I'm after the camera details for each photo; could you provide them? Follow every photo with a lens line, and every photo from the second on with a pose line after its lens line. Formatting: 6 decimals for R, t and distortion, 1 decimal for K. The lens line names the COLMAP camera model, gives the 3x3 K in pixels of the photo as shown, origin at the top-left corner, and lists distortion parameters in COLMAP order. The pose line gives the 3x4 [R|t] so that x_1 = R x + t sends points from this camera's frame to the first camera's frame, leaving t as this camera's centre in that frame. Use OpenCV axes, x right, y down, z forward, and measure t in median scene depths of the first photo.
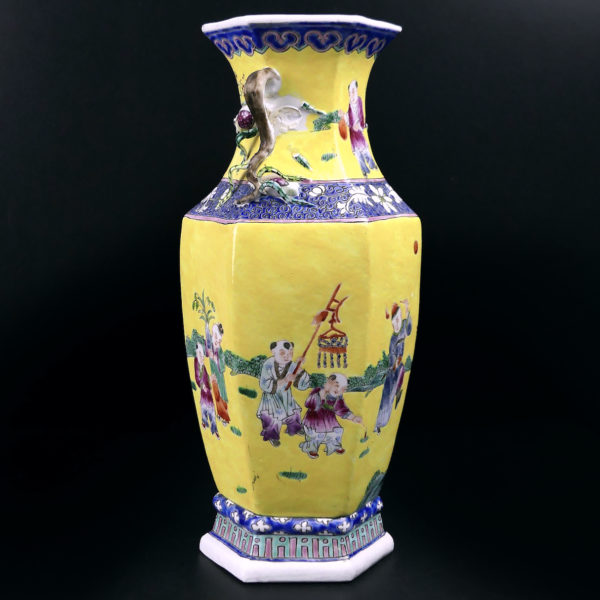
lens RADIAL K [[1160.0, 0, 299.0], [0, 1160.0, 300.7], [0, 0, 1]] dist [-0.094392, 0.000000]
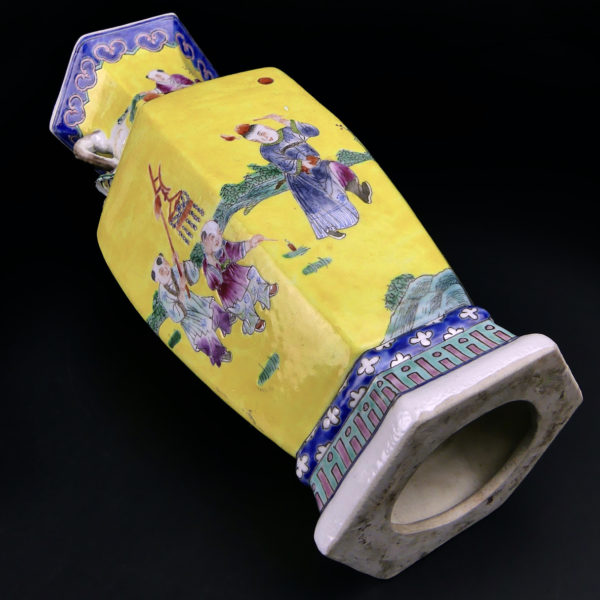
lens RADIAL K [[745.3, 0, 298.0], [0, 745.3, 297.4], [0, 0, 1]] dist [-0.053235, 0.000000]
pose [[0.410803, -0.806494, -0.425215, 0.219810], [0.411482, 0.580190, -0.702895, 0.439296], [0.813586, 0.113783, 0.570202, 0.774744]]
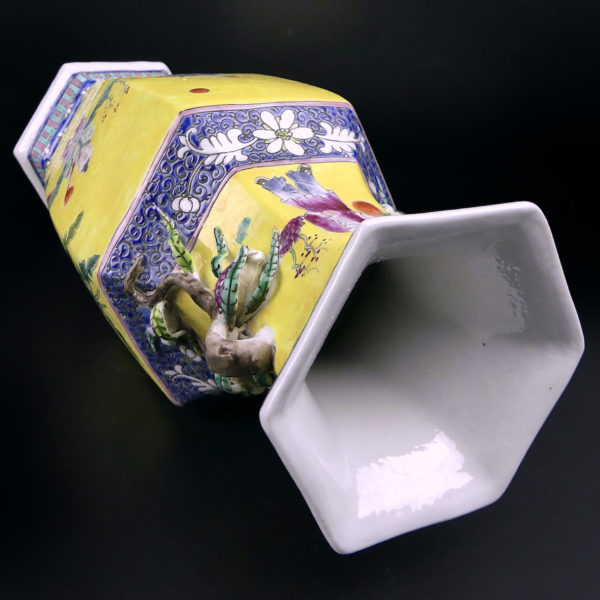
lens RADIAL K [[745.3, 0, 298.6], [0, 745.3, 298.6], [0, 0, 1]] dist [-0.053235, 0.000000]
pose [[-0.385317, -0.726355, -0.569157, 0.243423], [-0.374448, -0.440649, 0.815854, -0.480863], [-0.843398, 0.527482, -0.102193, 1.109582]]
